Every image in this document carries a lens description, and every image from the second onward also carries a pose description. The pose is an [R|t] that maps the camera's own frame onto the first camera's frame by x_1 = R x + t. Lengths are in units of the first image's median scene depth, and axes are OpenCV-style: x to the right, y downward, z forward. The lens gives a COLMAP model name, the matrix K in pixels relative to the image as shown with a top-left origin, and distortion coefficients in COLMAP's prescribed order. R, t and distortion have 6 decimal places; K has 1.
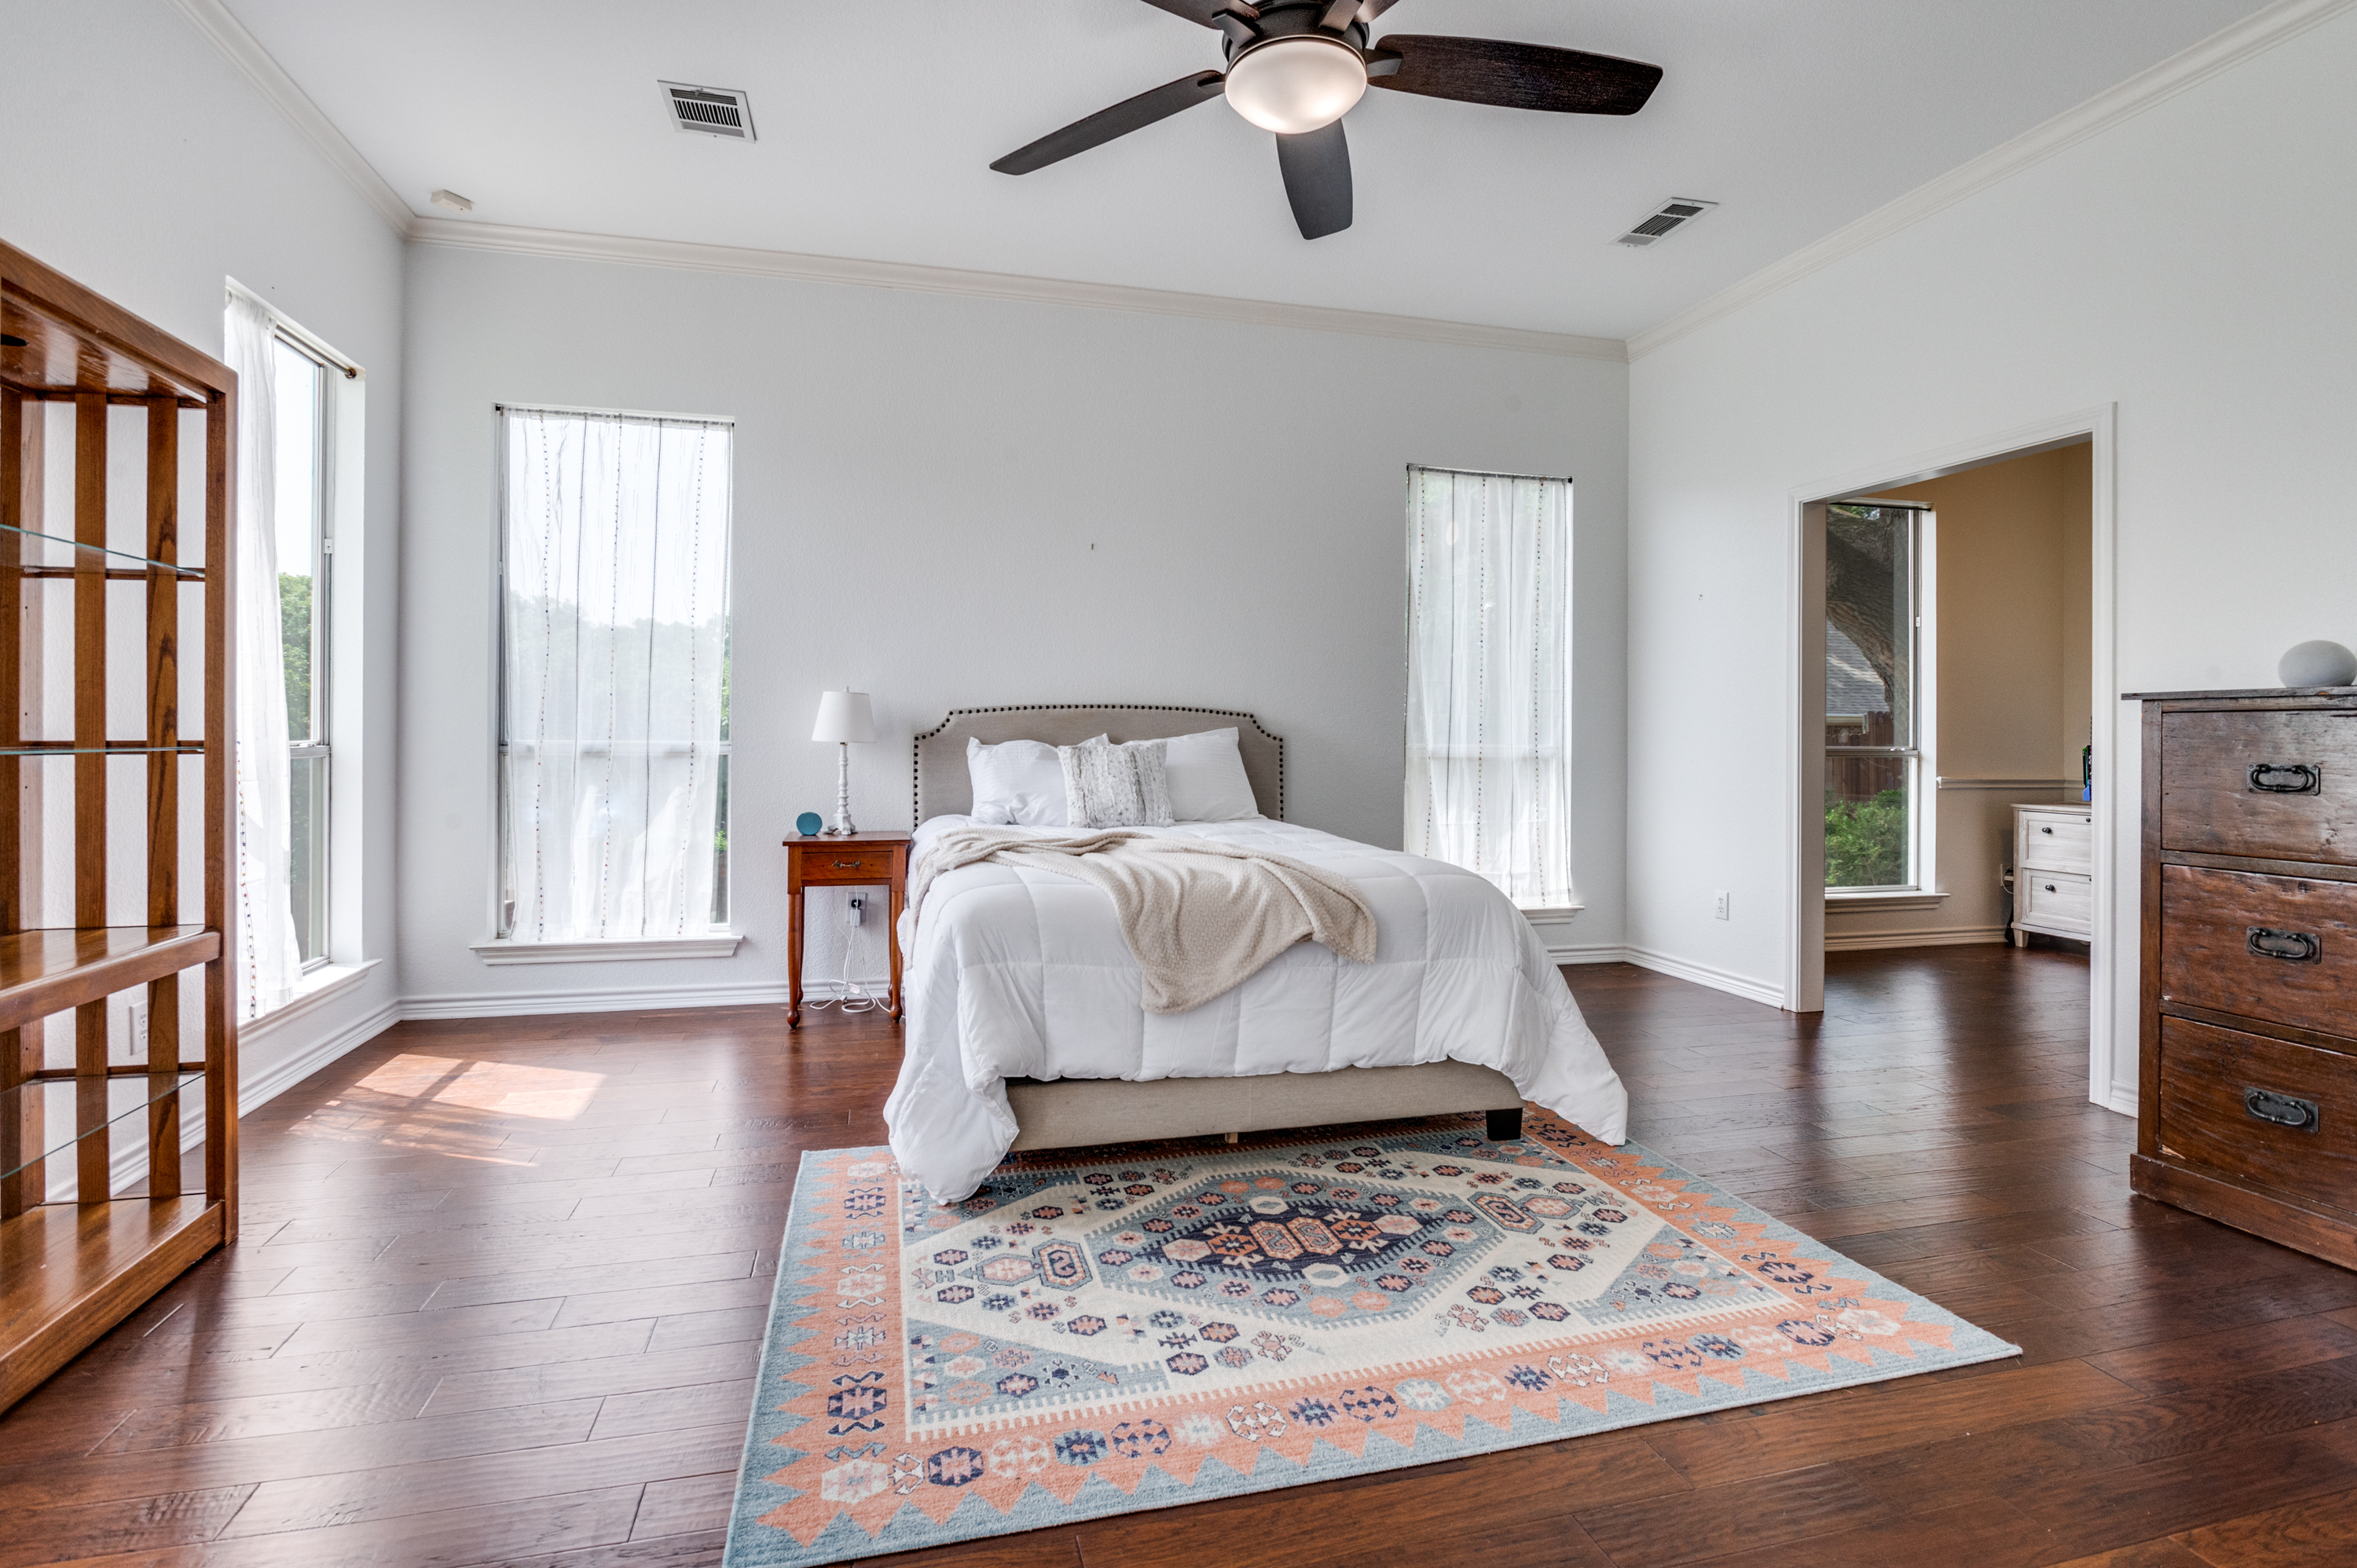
lens RADIAL K [[1136.3, 0, 1175.8], [0, 1136.3, 726.2], [0, 0, 1]] dist [-0.020398, 0.000479]
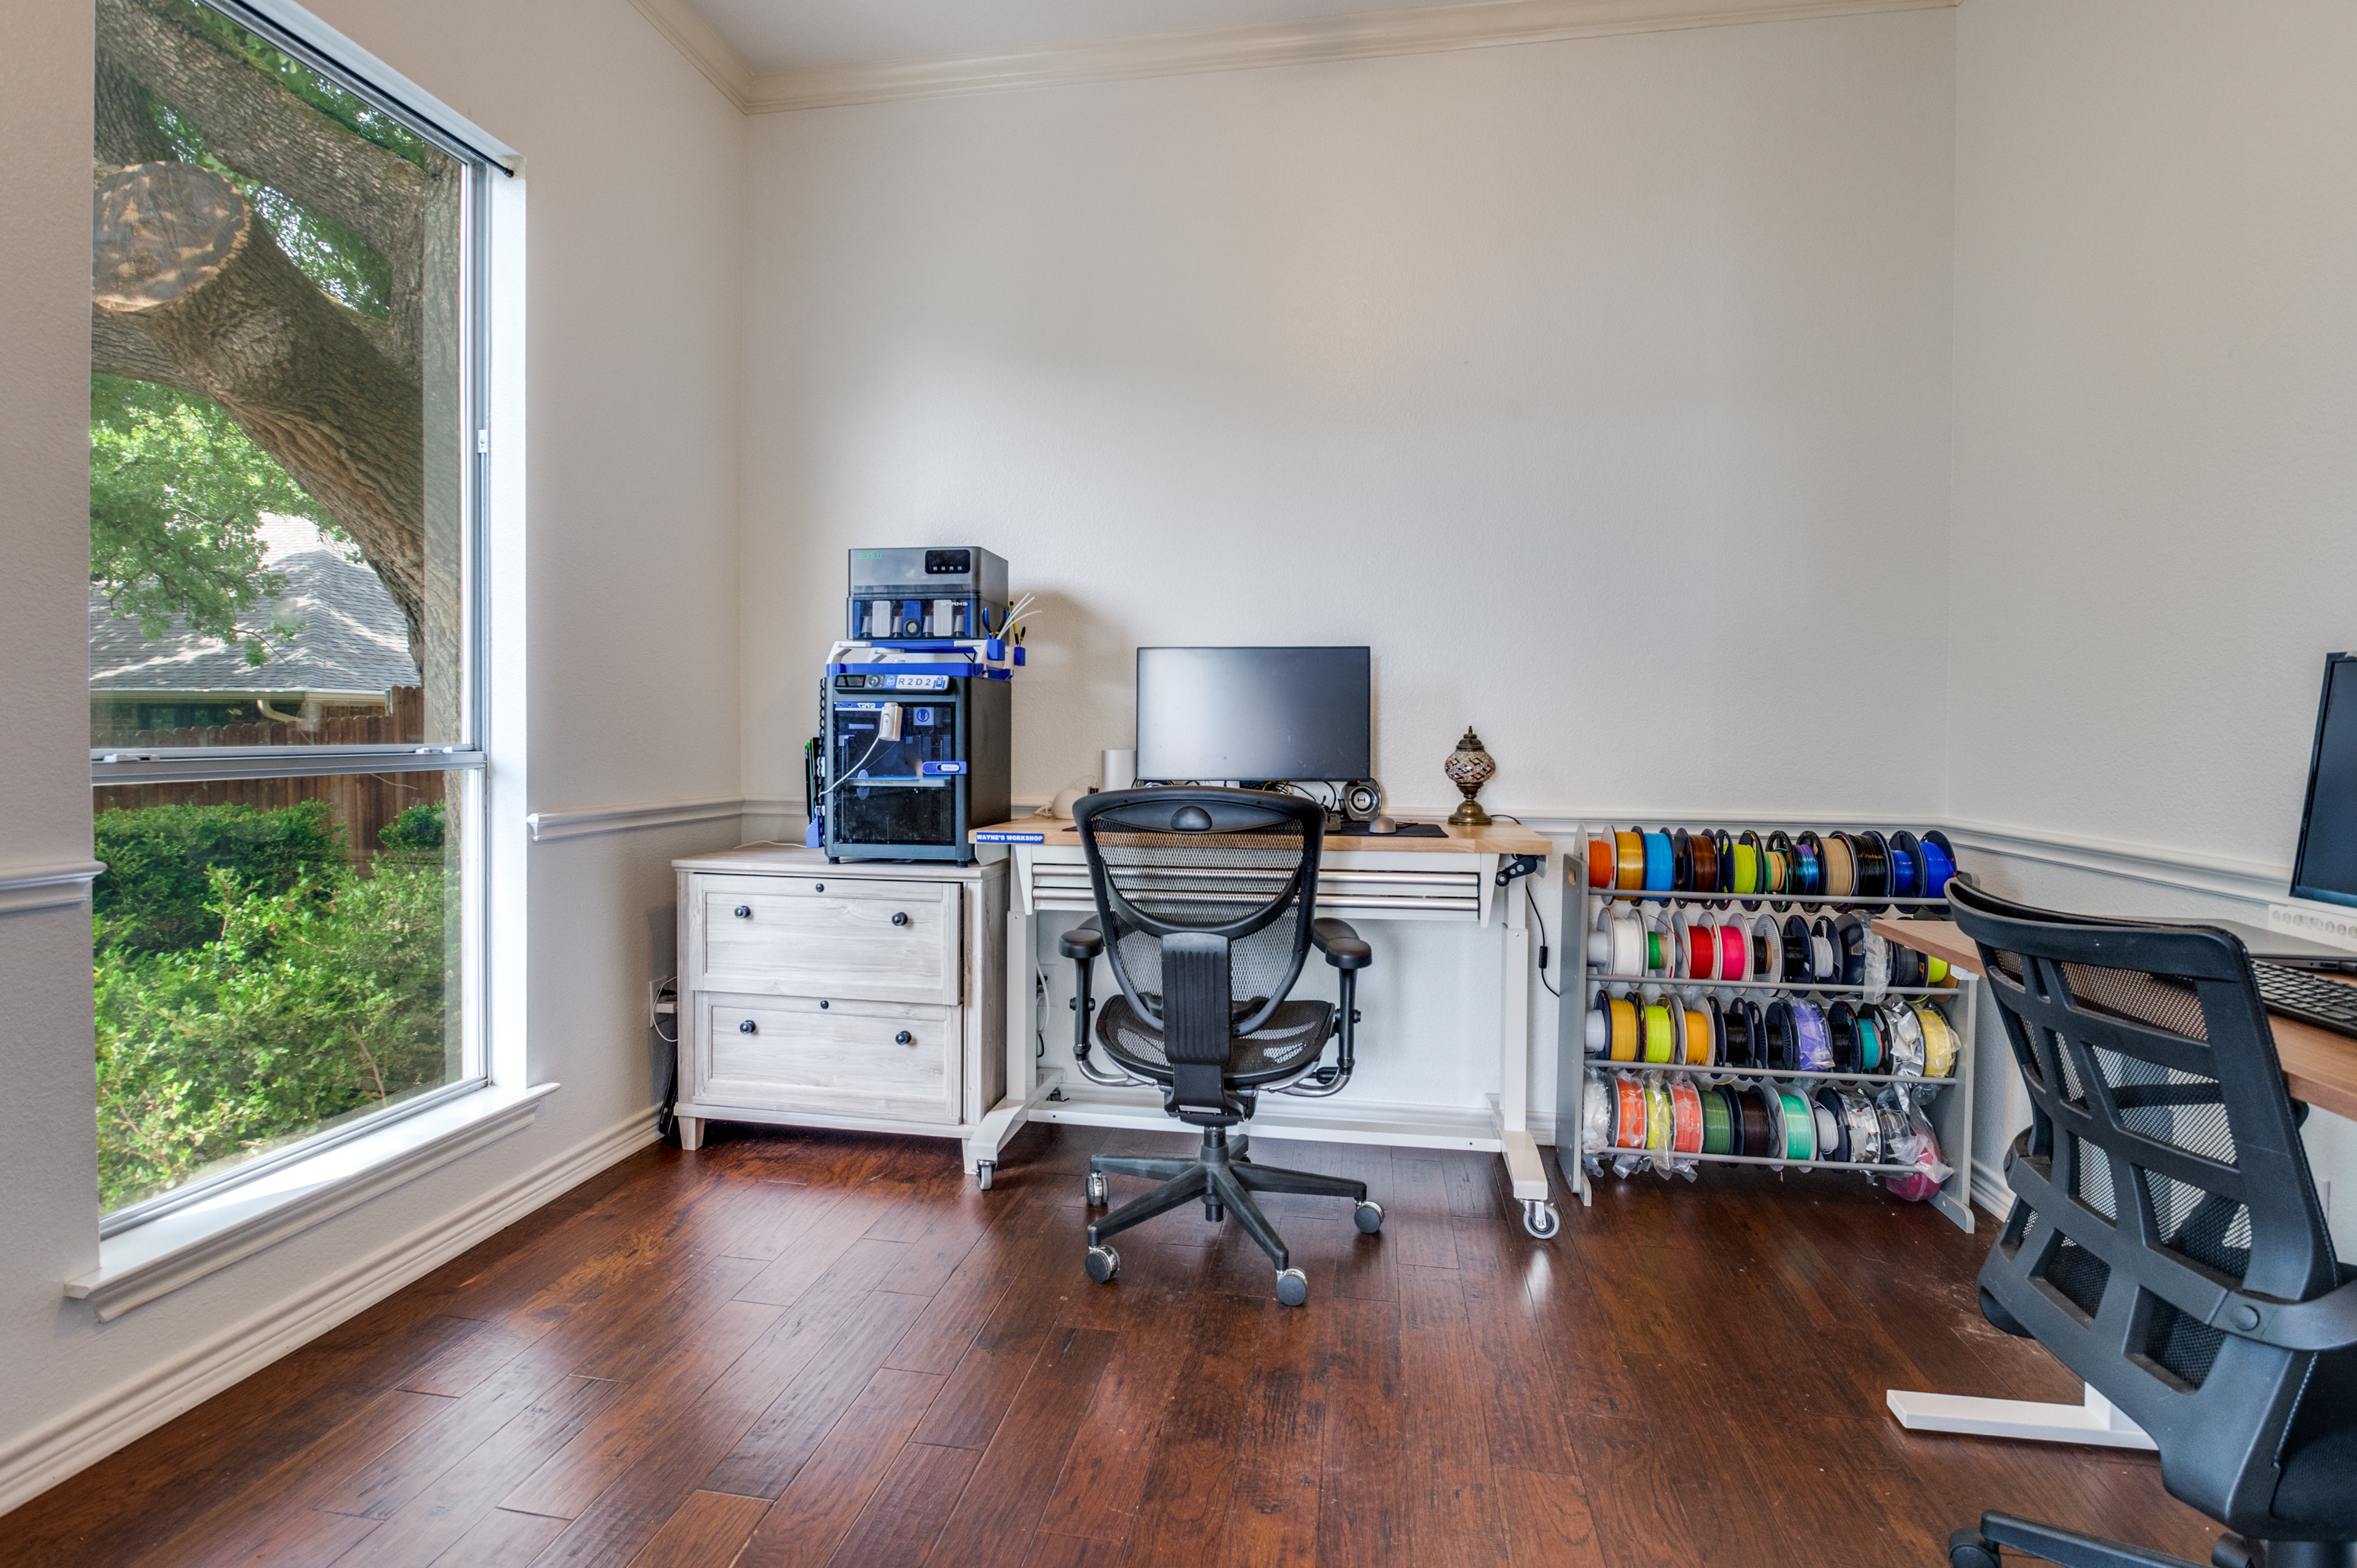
lens RADIAL K [[1136.3, 0, 1175.8], [0, 1136.3, 726.2], [0, 0, 1]] dist [-0.020398, 0.000479]
pose [[0.407149, -0.010223, 0.913305, 0.385302], [-0.001098, 0.999931, 0.011682, 0.005565], [-0.913361, -0.005759, 0.407110, 0.599698]]
